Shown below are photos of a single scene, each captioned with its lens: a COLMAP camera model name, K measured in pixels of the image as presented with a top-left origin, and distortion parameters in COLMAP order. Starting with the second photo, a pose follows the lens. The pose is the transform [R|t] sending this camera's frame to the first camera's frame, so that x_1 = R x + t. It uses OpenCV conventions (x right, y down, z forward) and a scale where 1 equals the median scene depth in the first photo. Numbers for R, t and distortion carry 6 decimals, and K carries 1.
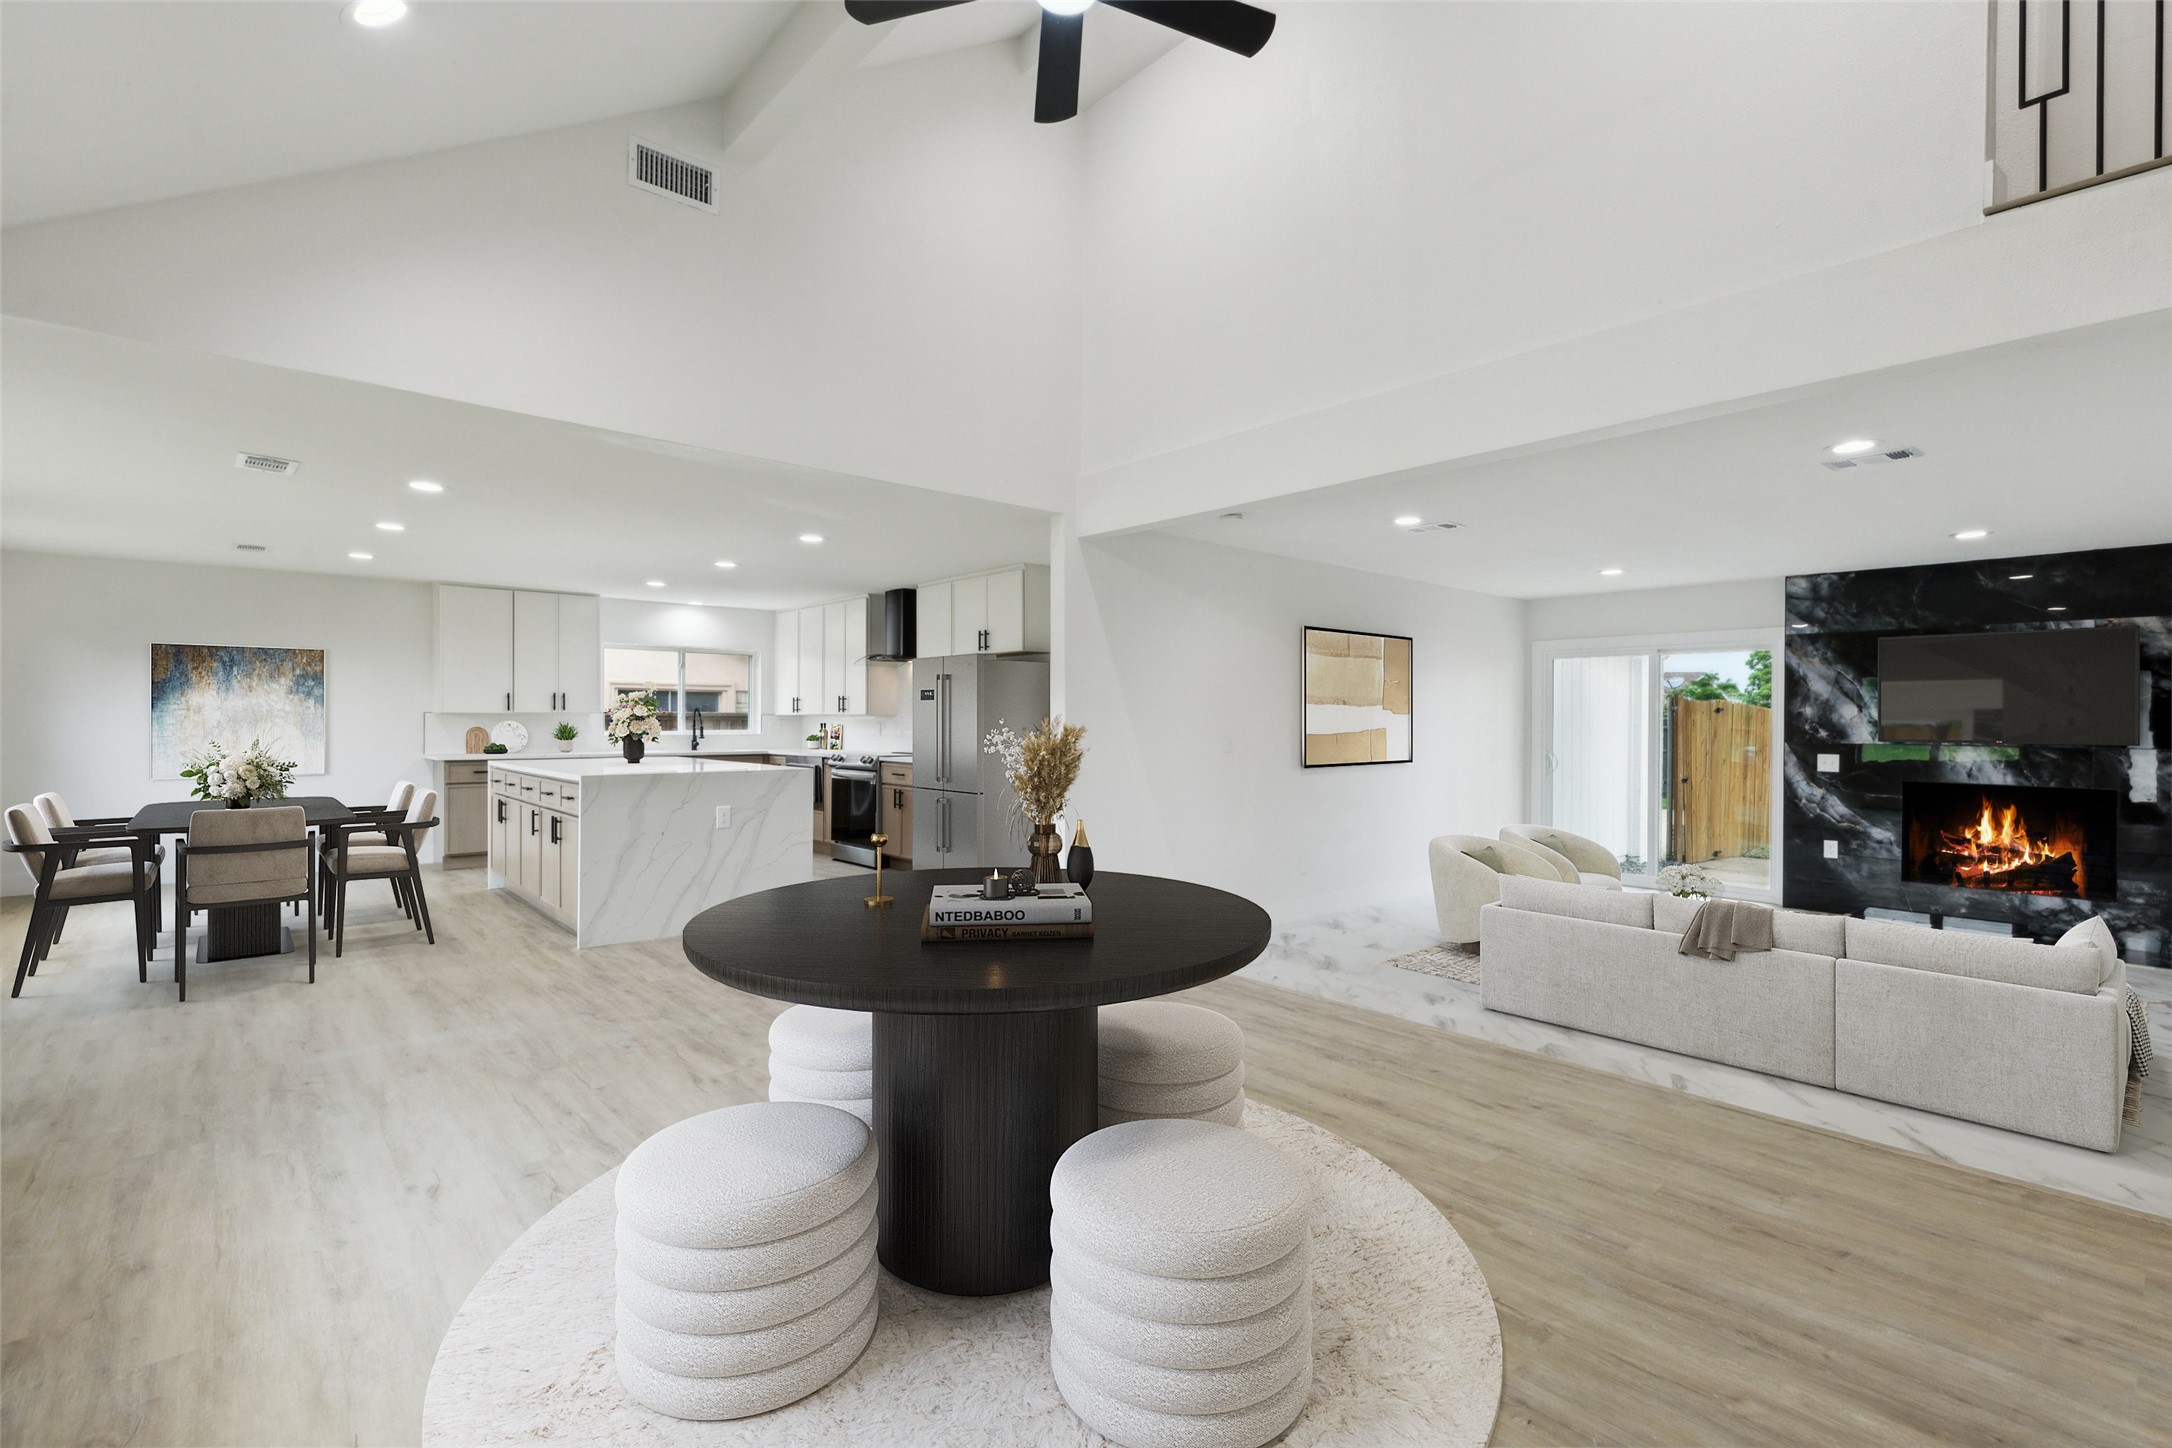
lens RADIAL K [[984.2, 0, 1079.8], [0, 984.2, 705.2], [0, 0, 1]] dist [0.011813, -0.001359]
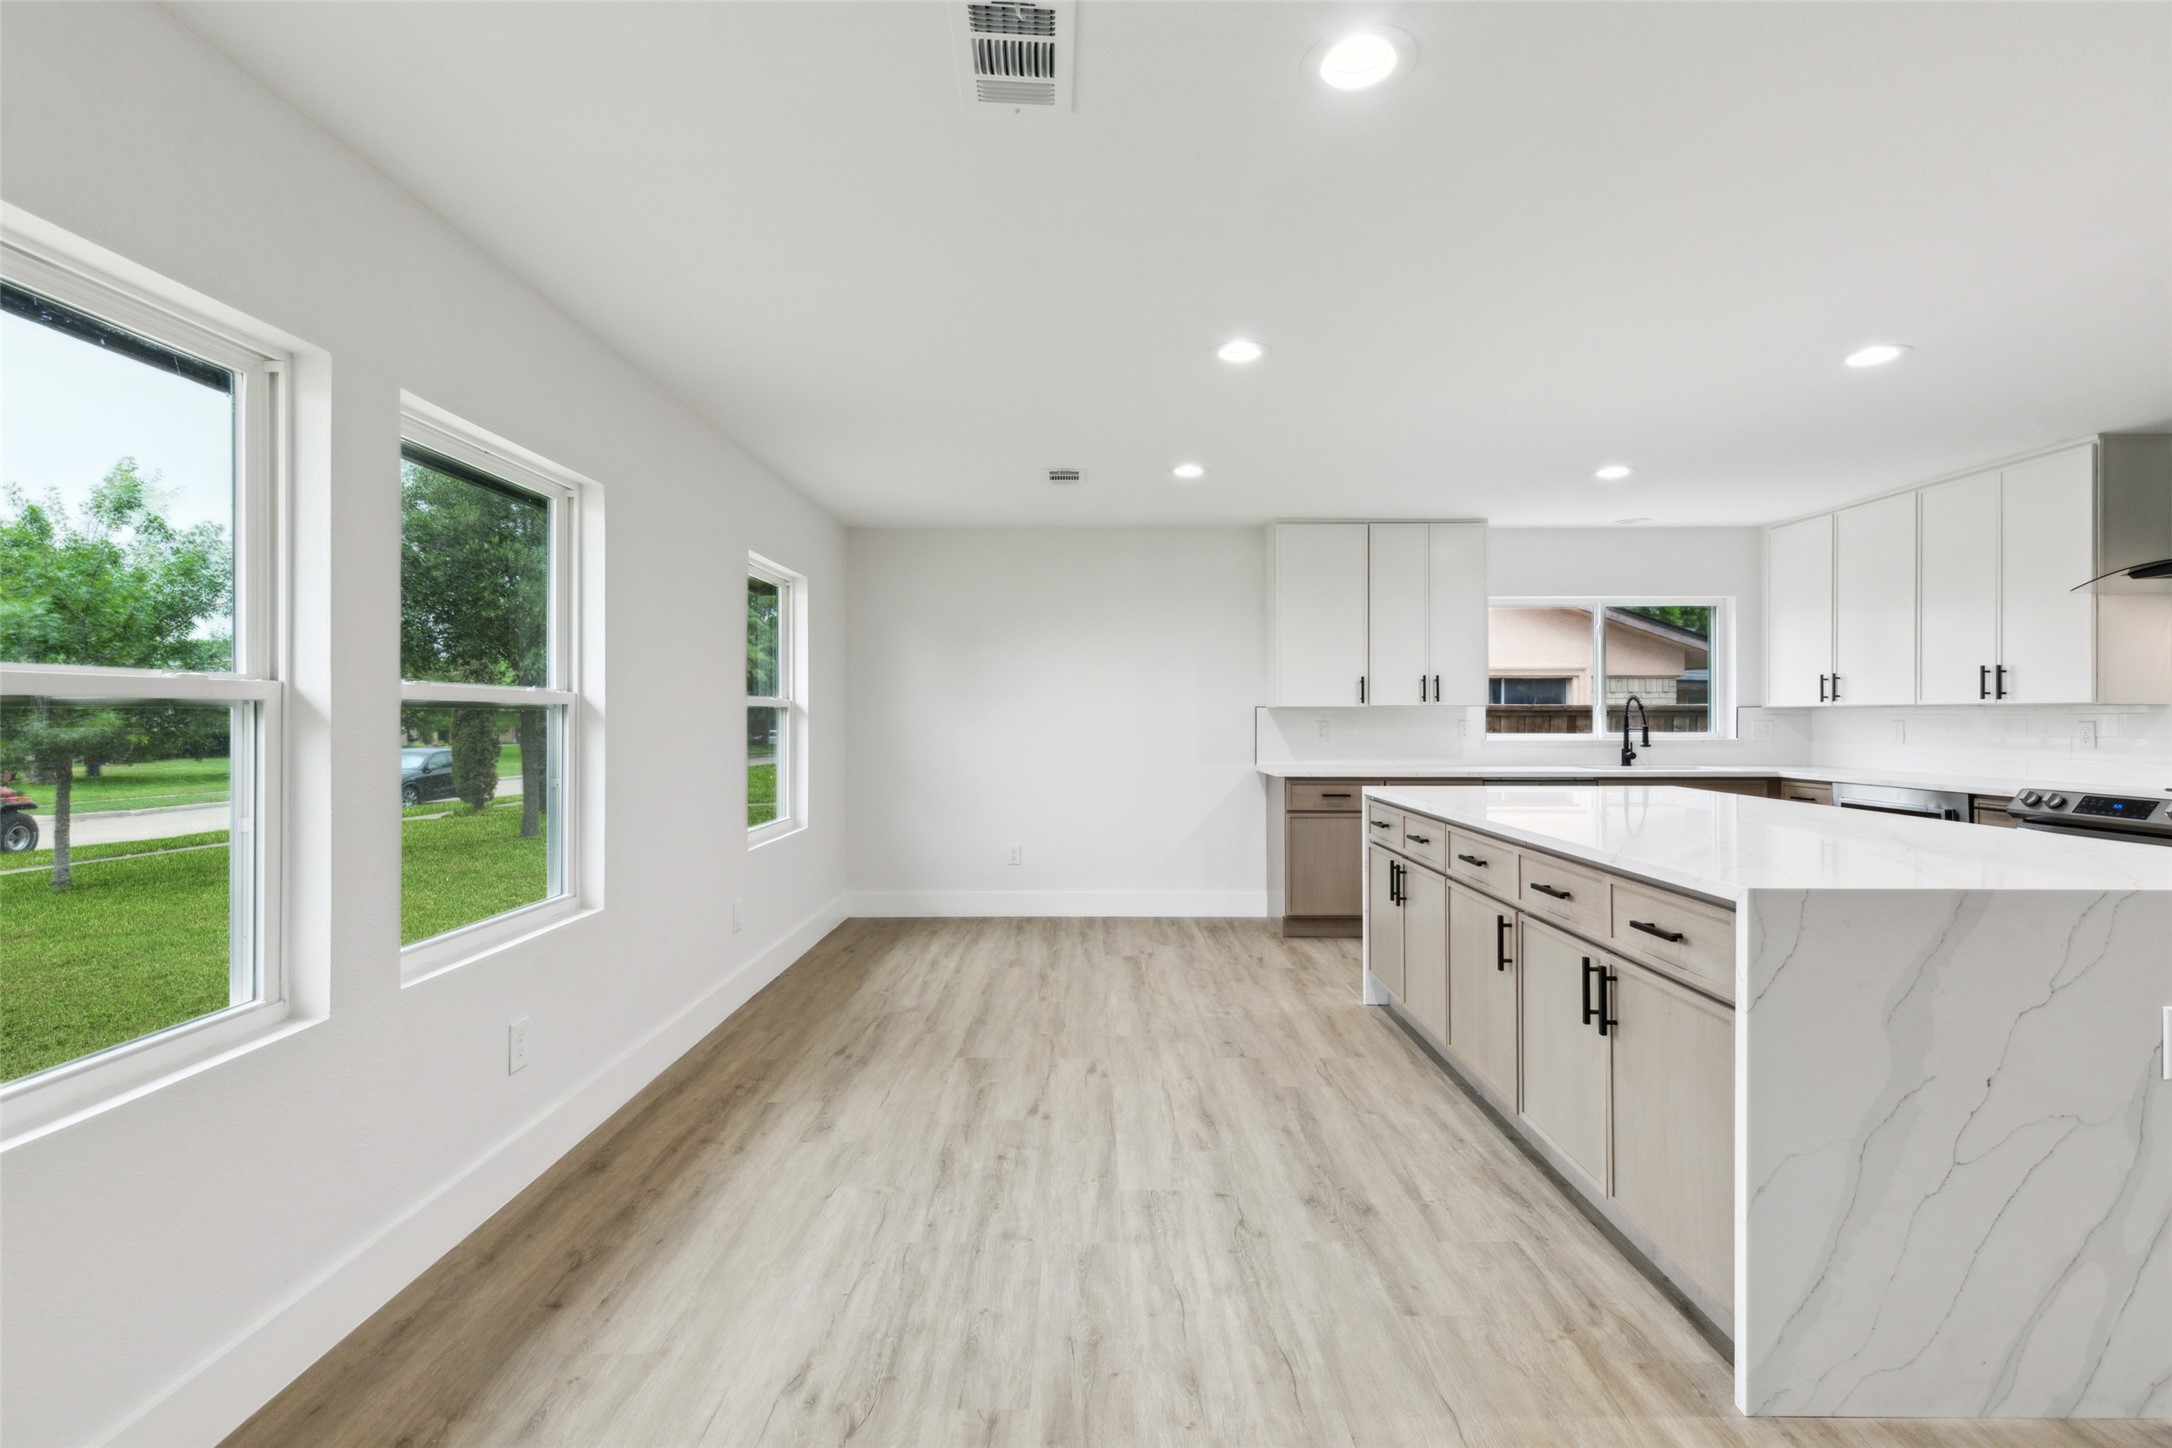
lens RADIAL K [[984.2, 0, 1121.8], [0, 984.2, 707.3], [0, 0, 1]] dist [0.011813, -0.001359]
pose [[0.776730, -0.006803, -0.629797, -0.309255], [0.011079, 0.999935, 0.002863, 0.005766], [0.629737, -0.009201, 0.776754, 0.415116]]
